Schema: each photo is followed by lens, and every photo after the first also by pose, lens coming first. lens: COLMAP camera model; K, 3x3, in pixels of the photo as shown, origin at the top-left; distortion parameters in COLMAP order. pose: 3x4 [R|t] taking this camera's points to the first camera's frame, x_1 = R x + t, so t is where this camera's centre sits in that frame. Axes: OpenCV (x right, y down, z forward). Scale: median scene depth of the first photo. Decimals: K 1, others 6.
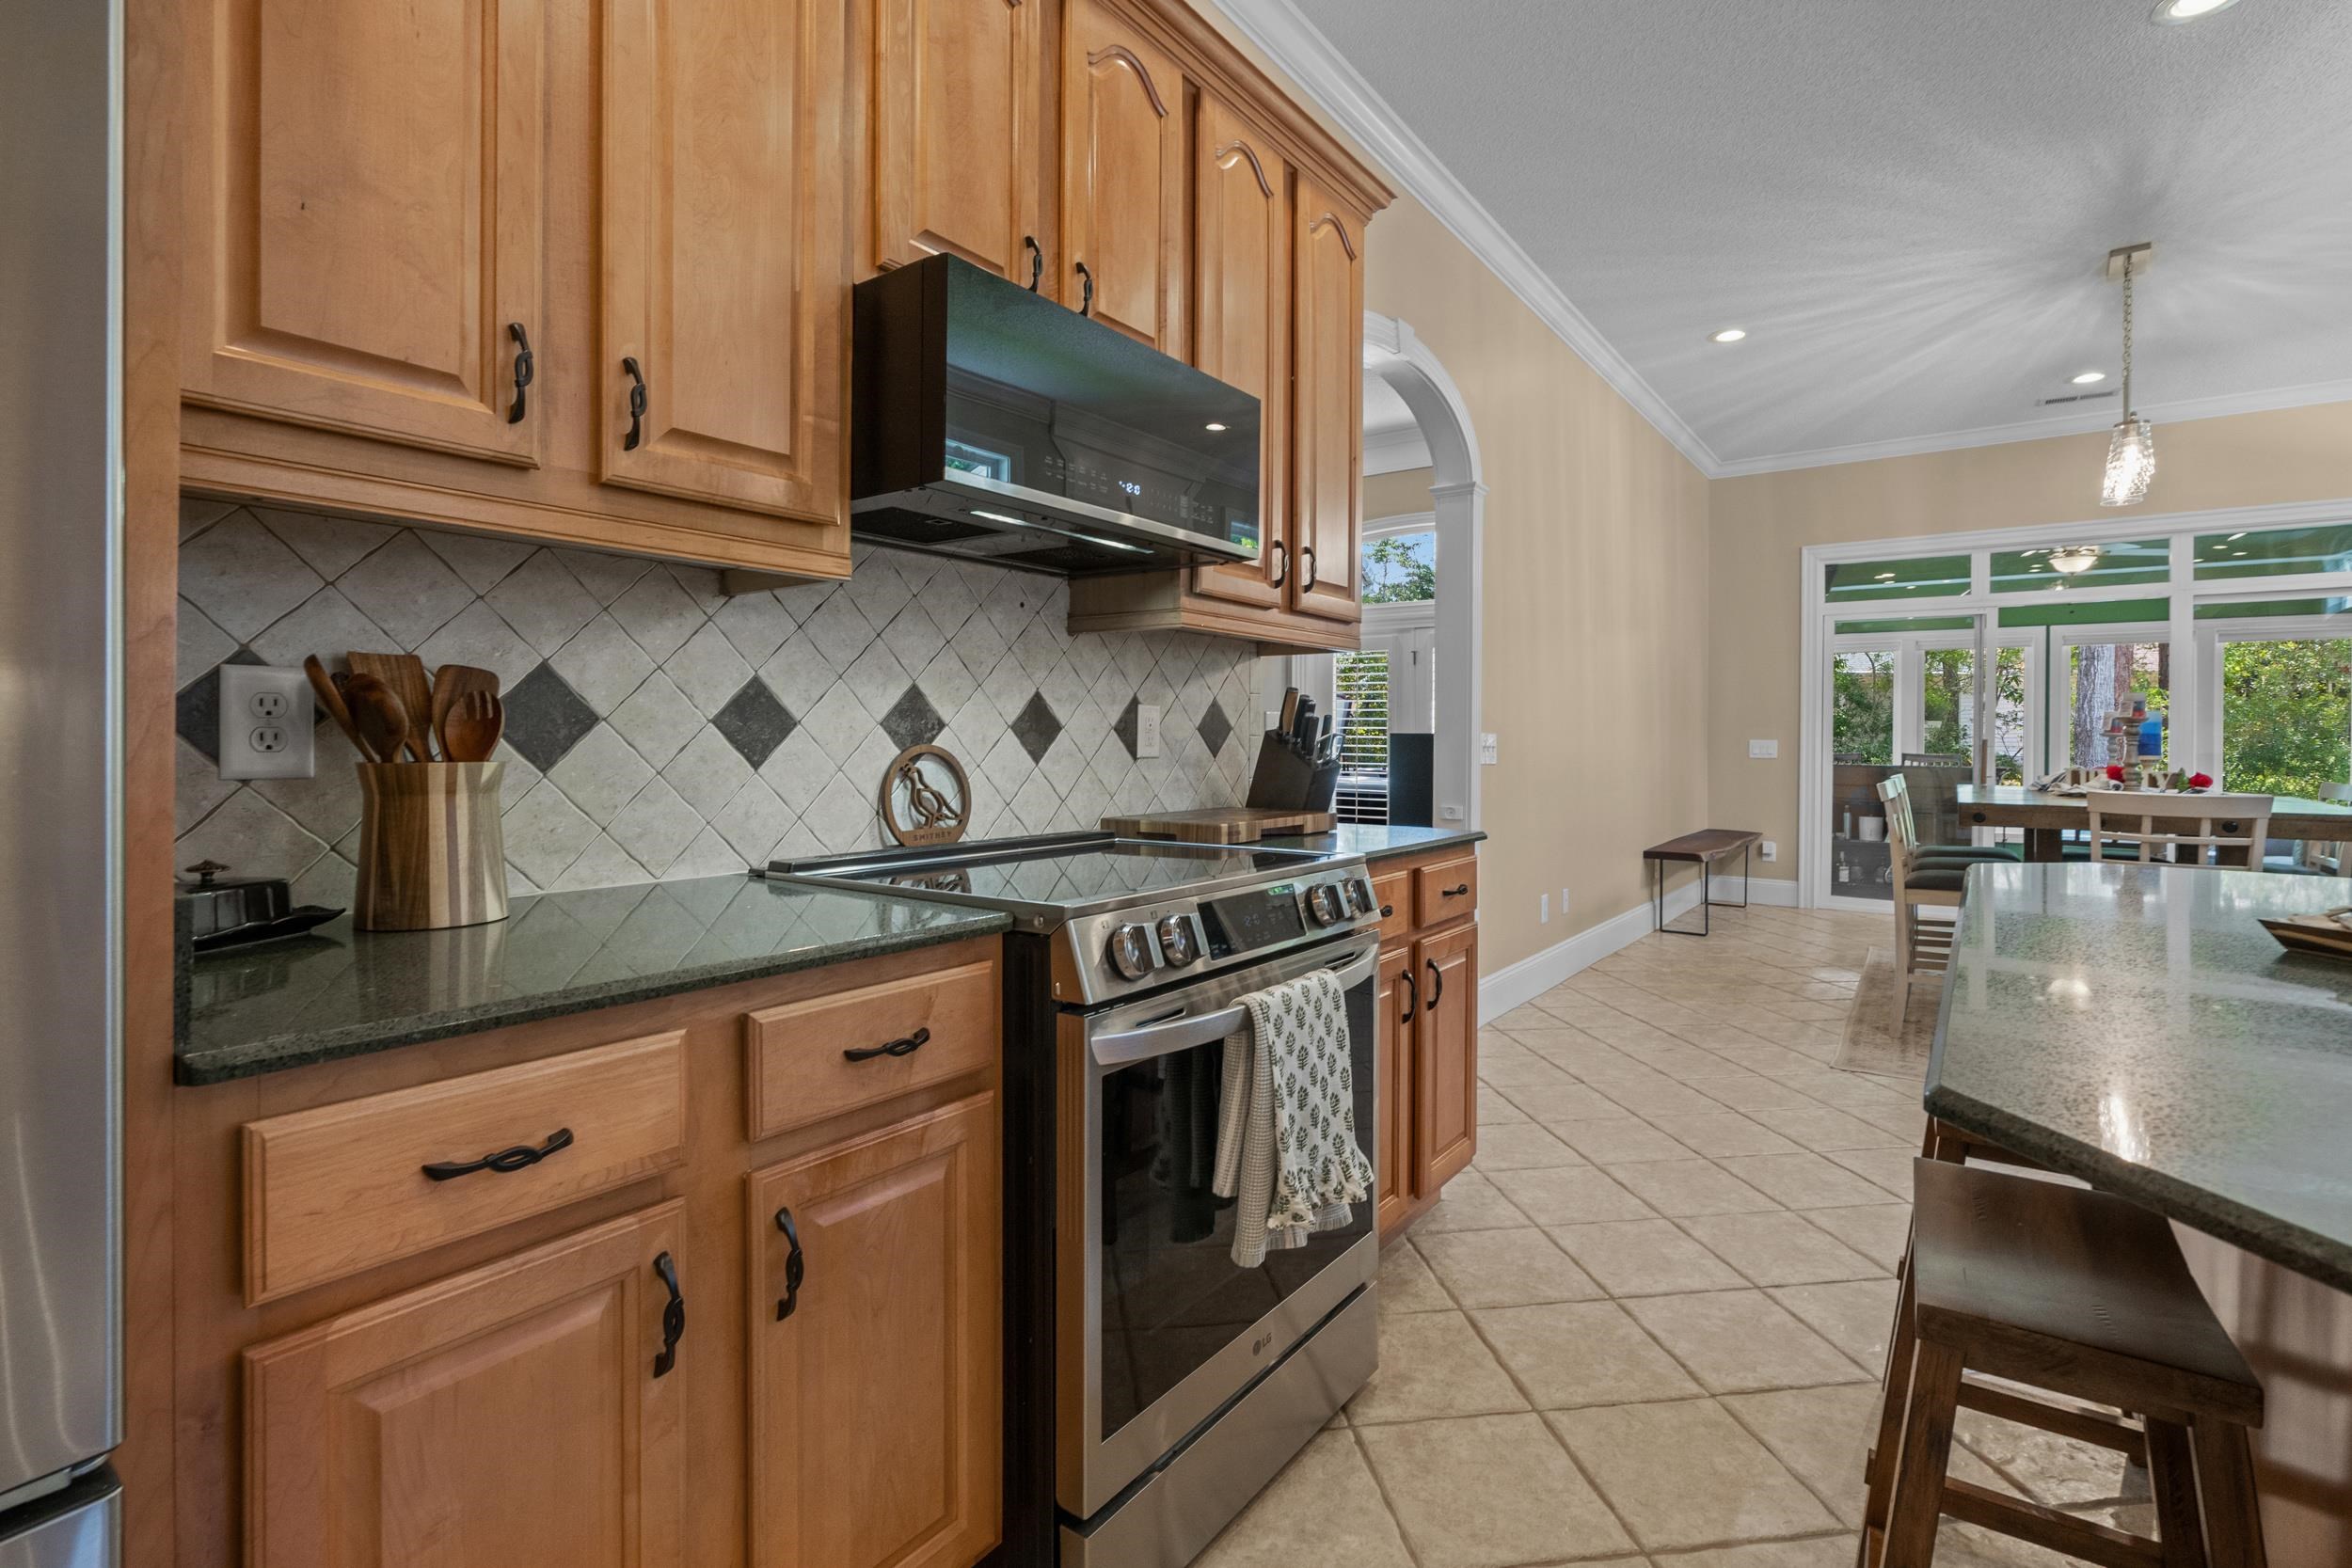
lens RADIAL K [[1082.2, 0, 1183.6], [0, 1082.2, 740.0], [0, 0, 1]] dist [-0.000190, 0.000058]
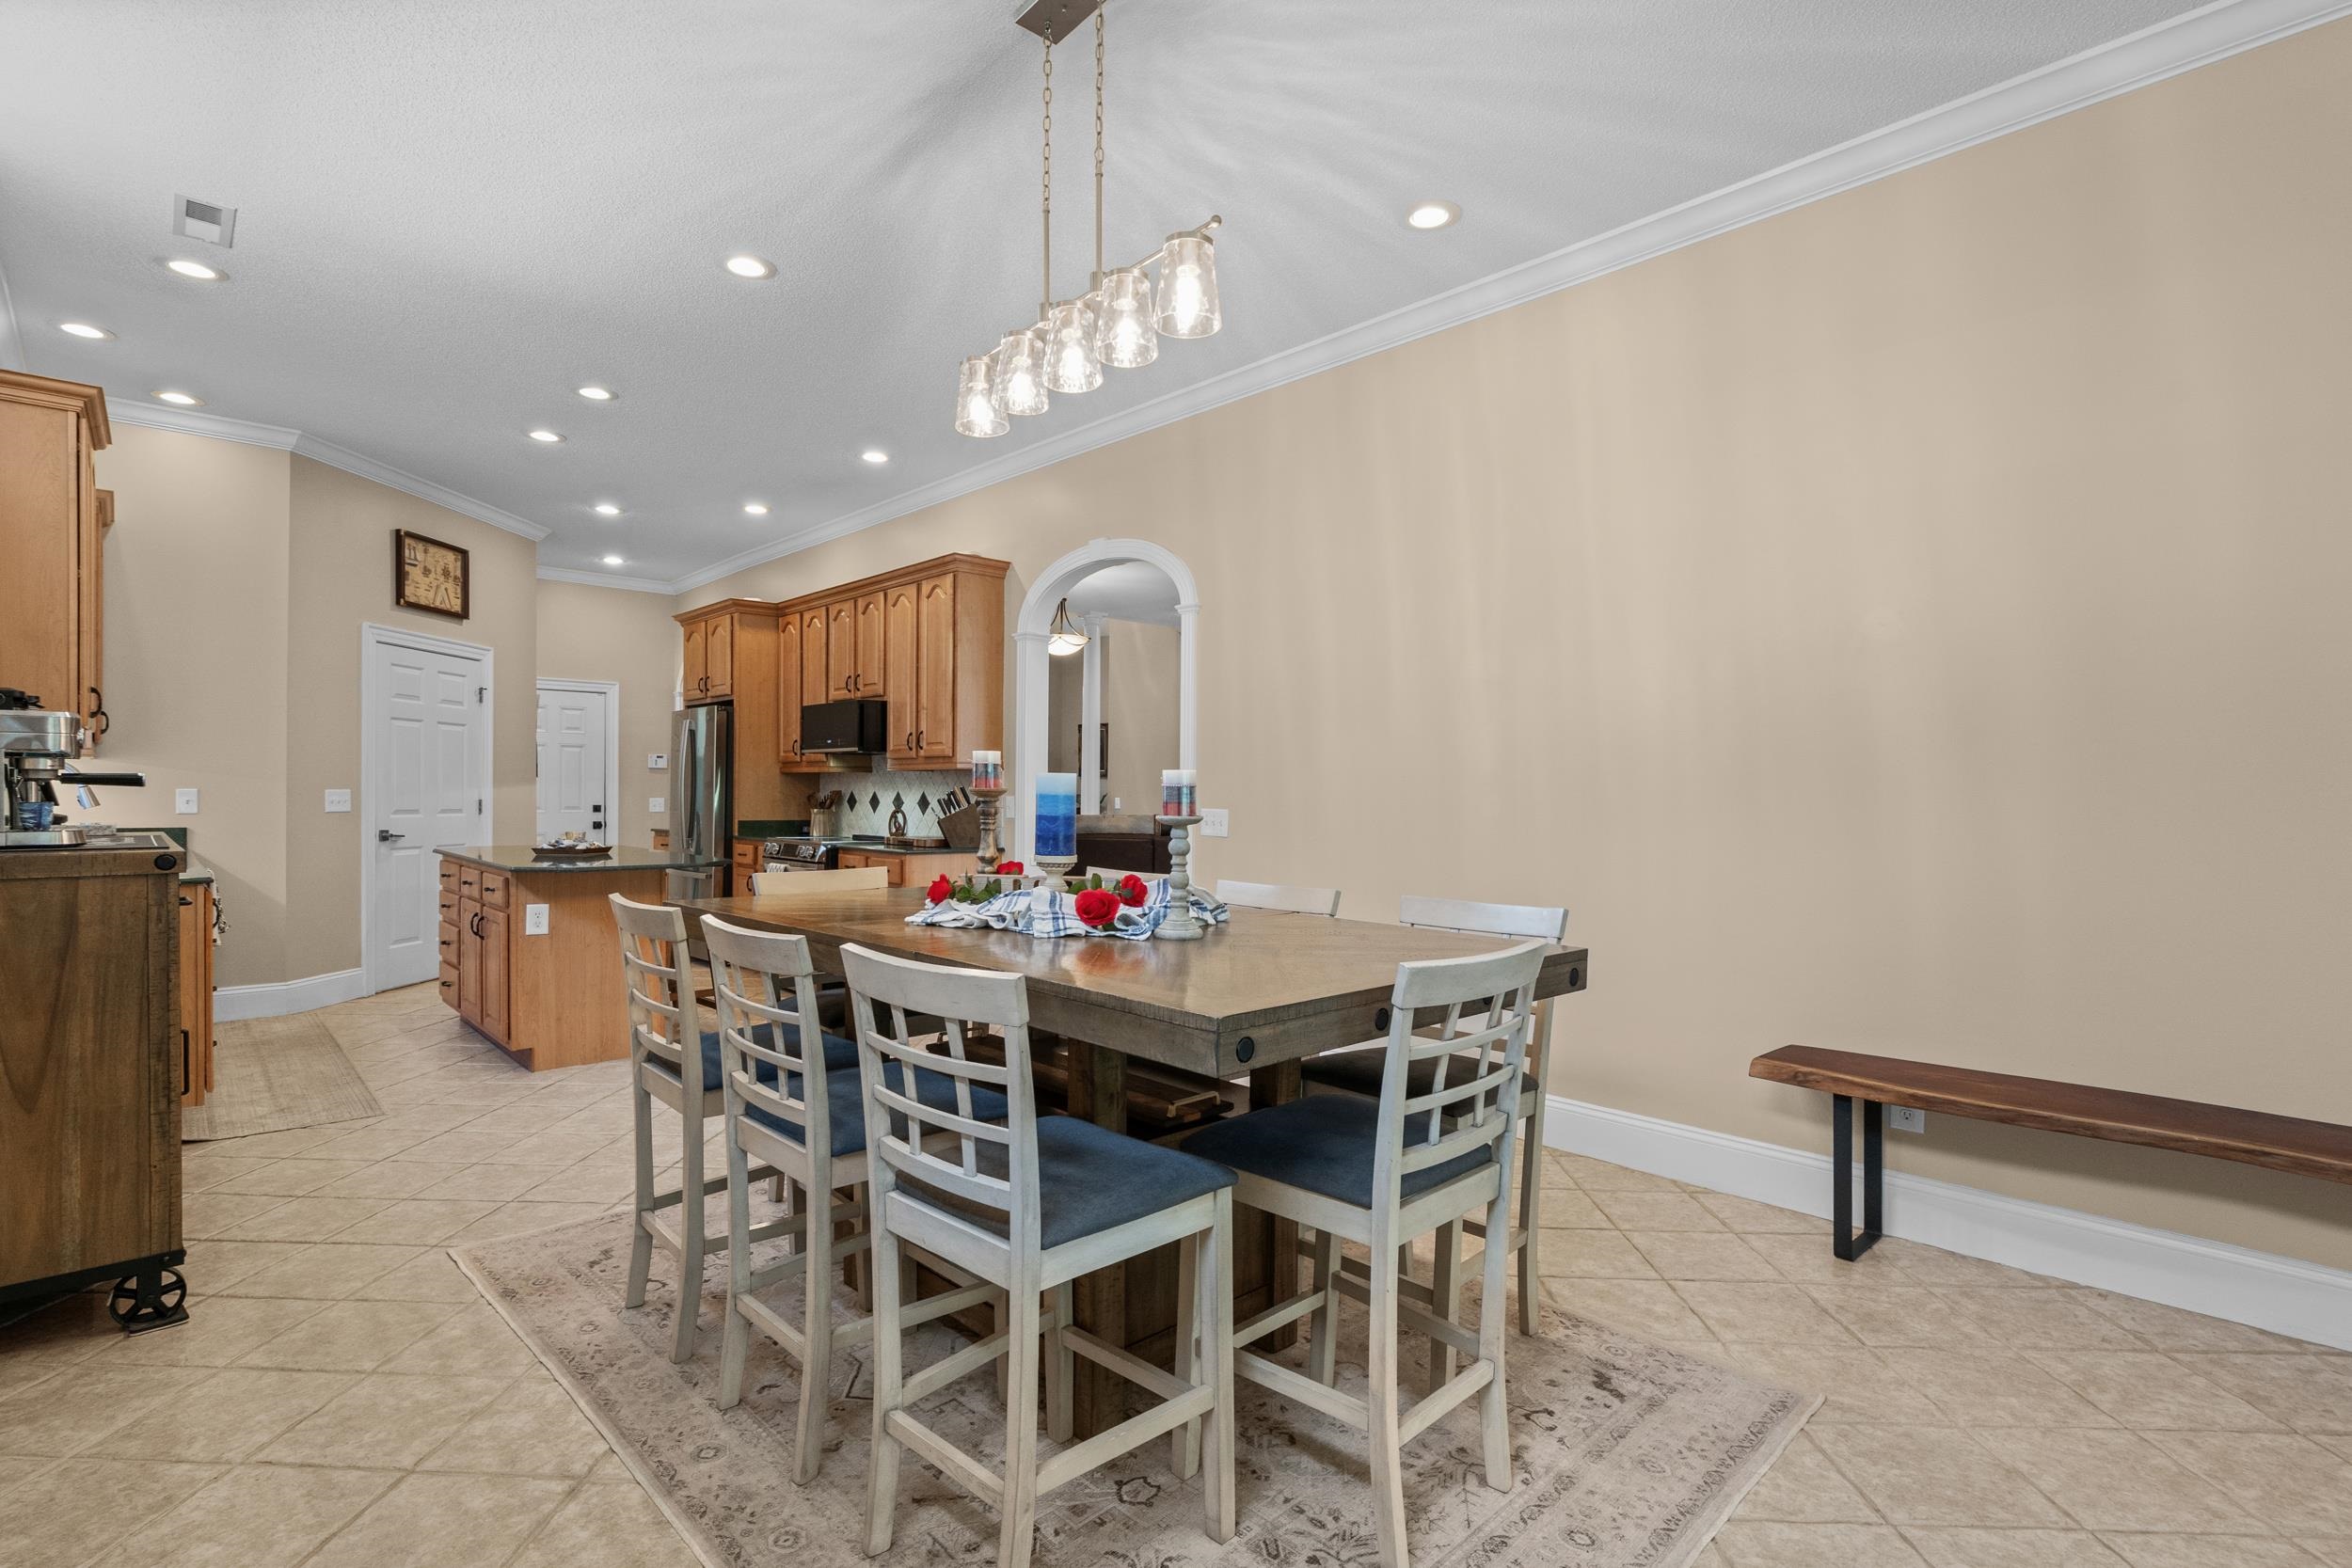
lens RADIAL K [[1091.7, 0, 1175.4], [0, 1091.7, 796.3], [0, 0, 1]] dist [-0.013390, -0.000058]
pose [[-0.184369, -0.003801, -0.982850, 2.838869], [-0.015337, 0.999882, -0.000990, -0.042185], [0.982737, 0.014891, -0.184406, 2.336956]]
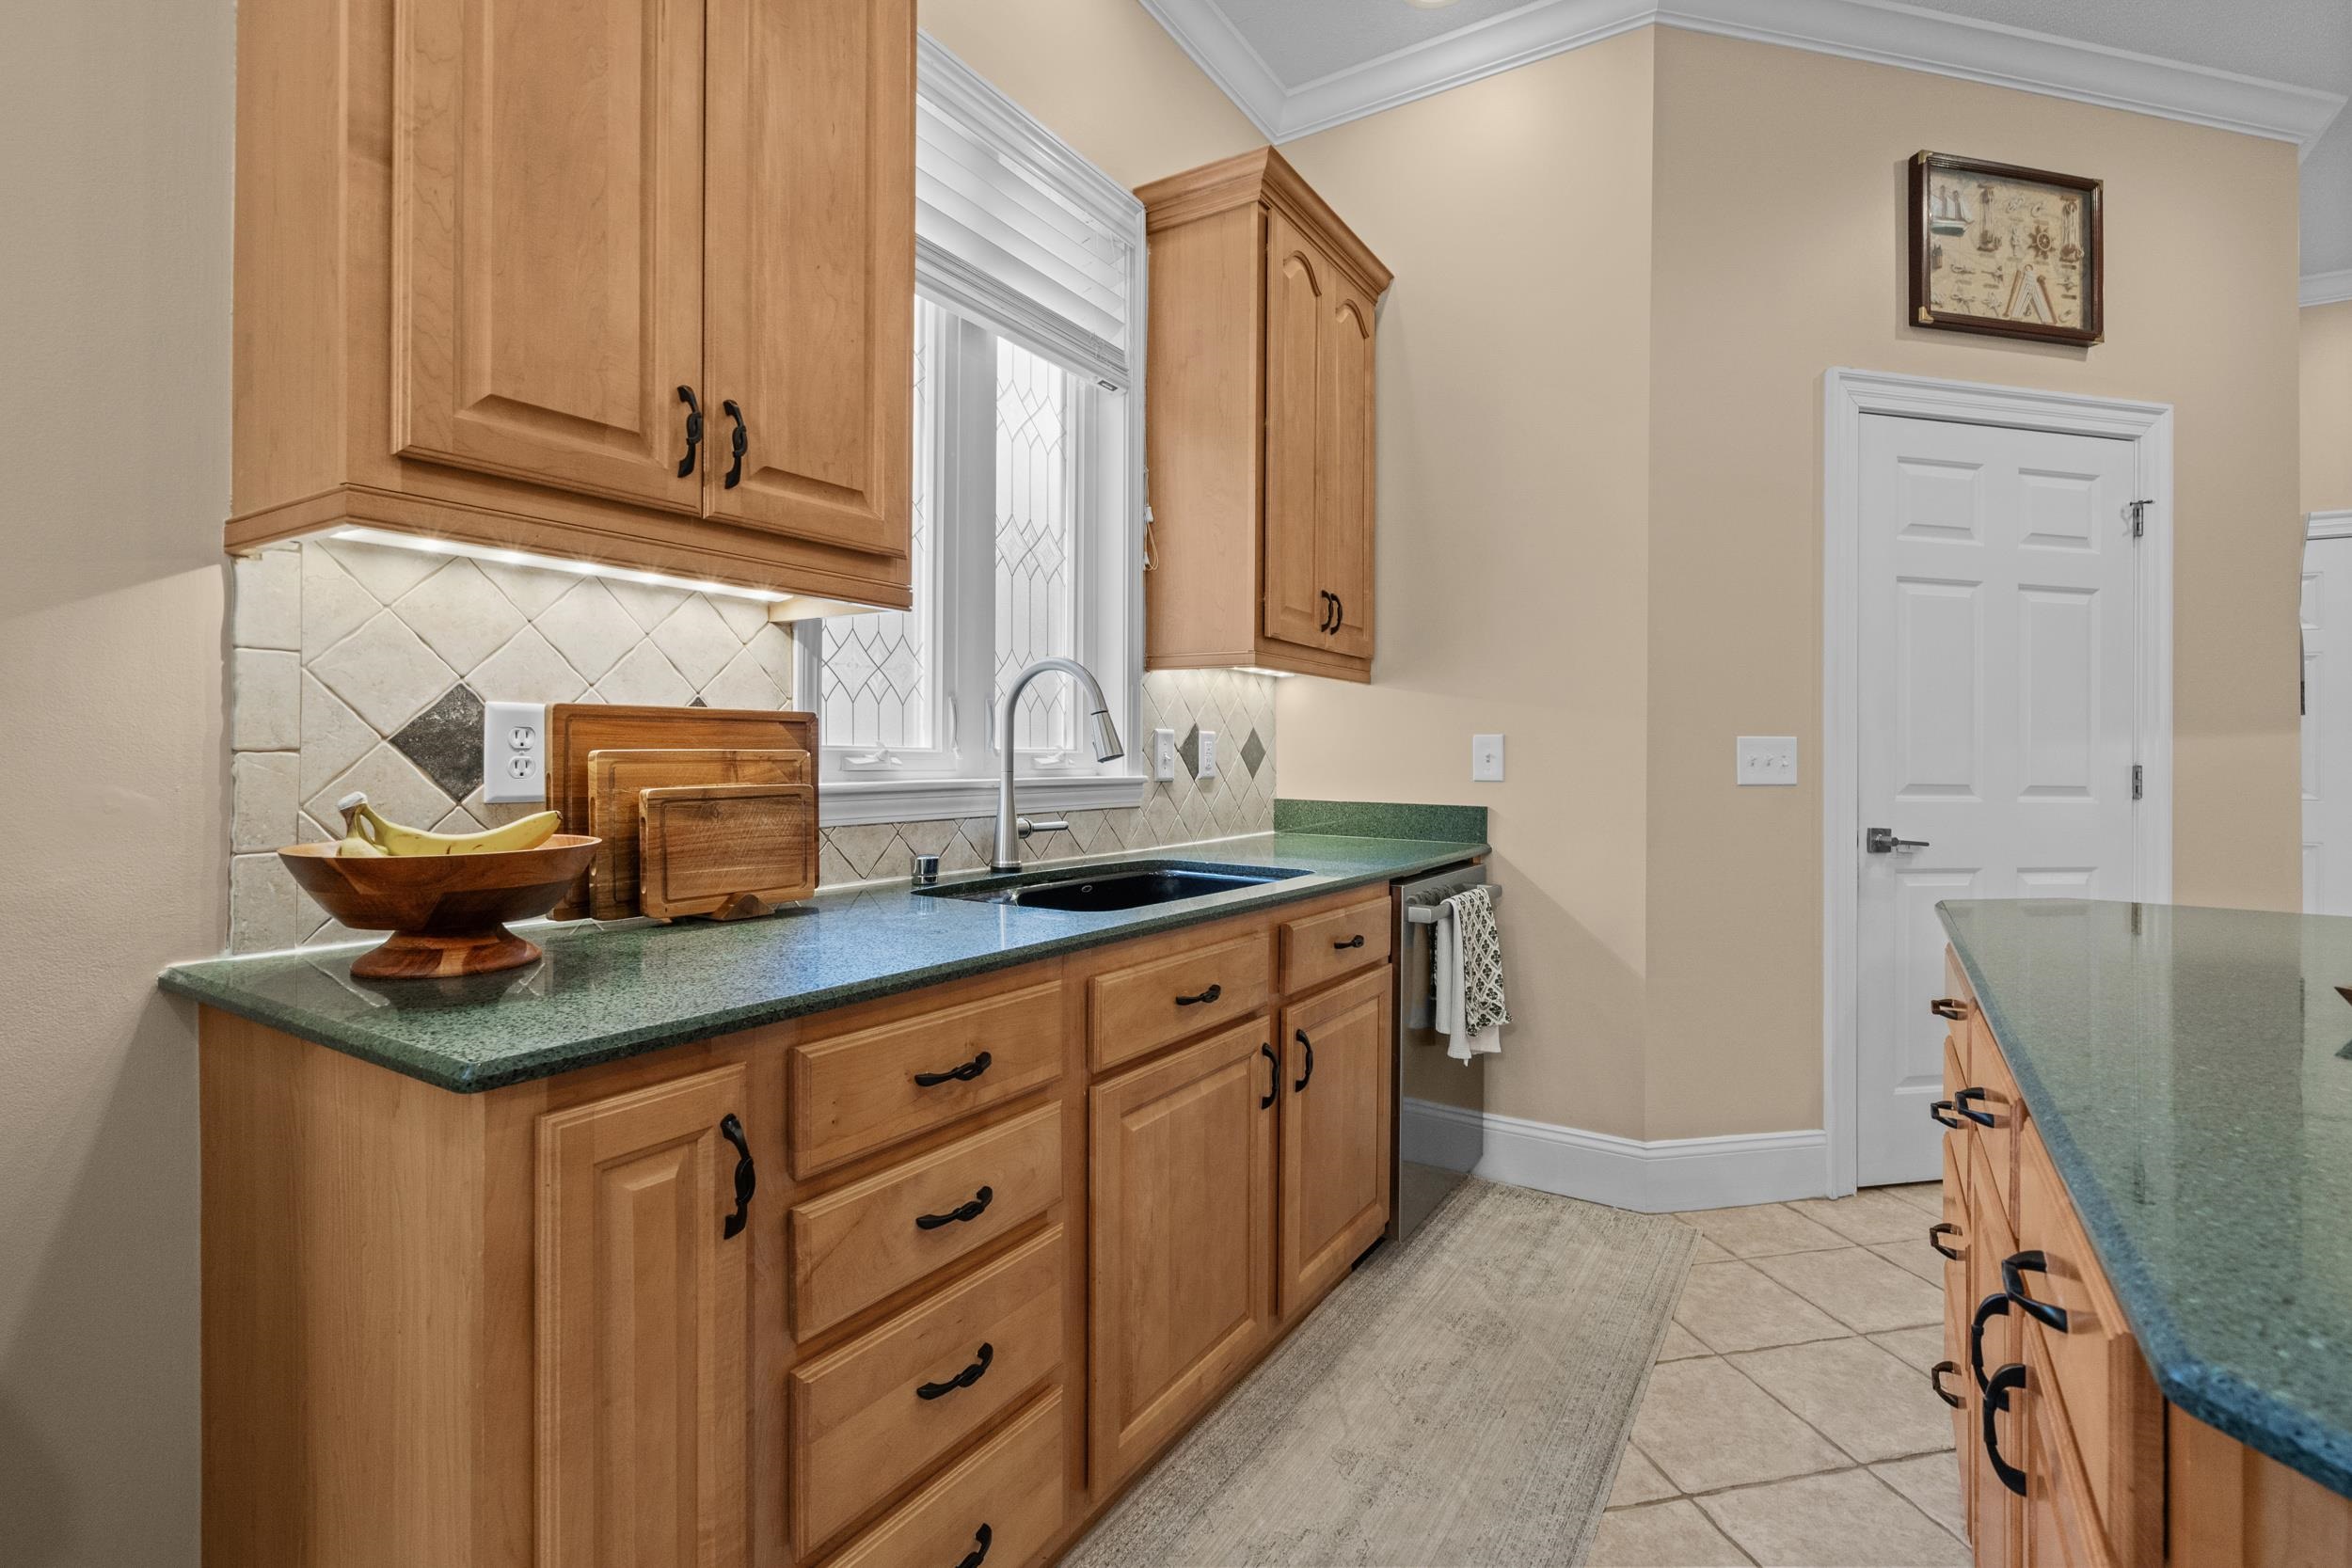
lens RADIAL K [[1065.9, 0, 1185.5], [0, 1065.9, 753.9], [0, 0, 1]] dist [0.003163, 0.000422]
pose [[-0.998192, -0.014688, -0.058282, 1.199175], [-0.014682, 0.999892, -0.000534, 0.004325], [0.058284, 0.000323, -0.998300, 0.875622]]
